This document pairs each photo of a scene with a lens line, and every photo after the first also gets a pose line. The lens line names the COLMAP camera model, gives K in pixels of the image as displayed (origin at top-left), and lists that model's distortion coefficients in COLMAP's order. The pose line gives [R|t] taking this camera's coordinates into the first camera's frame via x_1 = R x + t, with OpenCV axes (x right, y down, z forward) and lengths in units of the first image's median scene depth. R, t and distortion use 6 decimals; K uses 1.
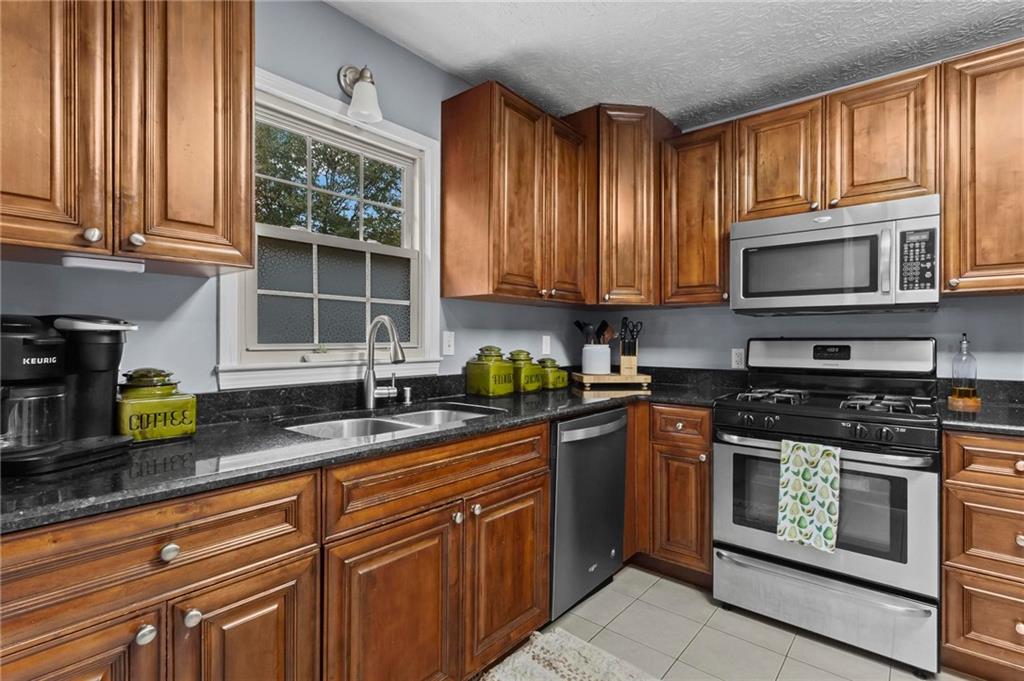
lens RADIAL K [[491.6, 0, 511.6], [0, 491.6, 338.7], [0, 0, 1]] dist [0.004889, 0.001832]
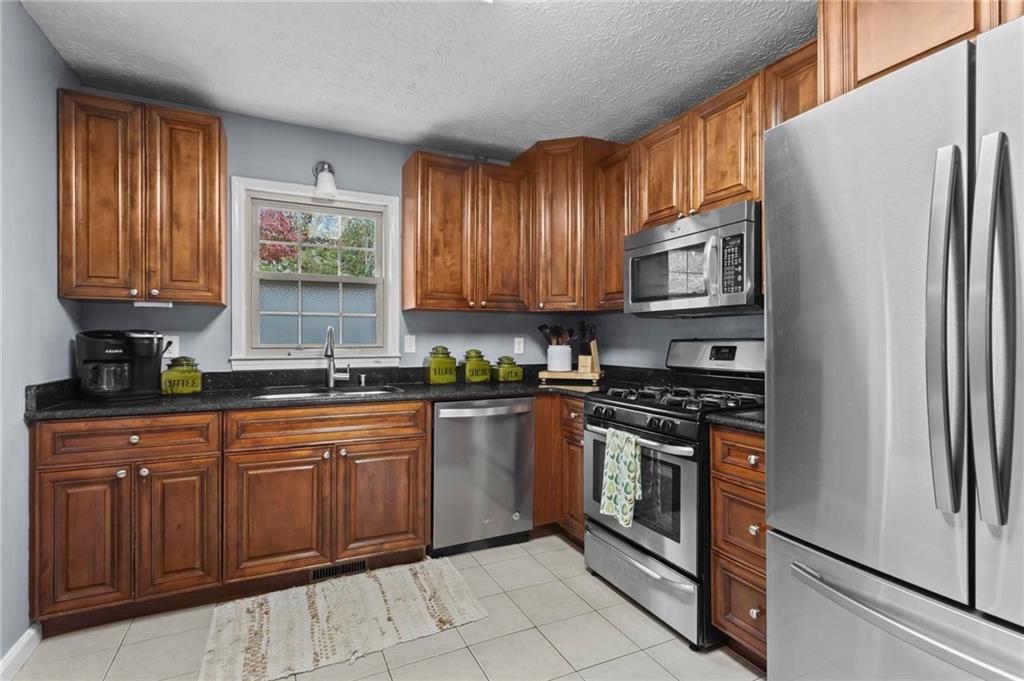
lens RADIAL K [[491.6, 0, 508.4], [0, 491.6, 339.8], [0, 0, 1]] dist [0.004889, 0.001832]
pose [[0.911788, -0.003228, -0.410649, 0.728313], [0.002778, 0.999995, -0.001693, 0.000744], [0.410652, 0.000403, 0.911792, -0.130806]]
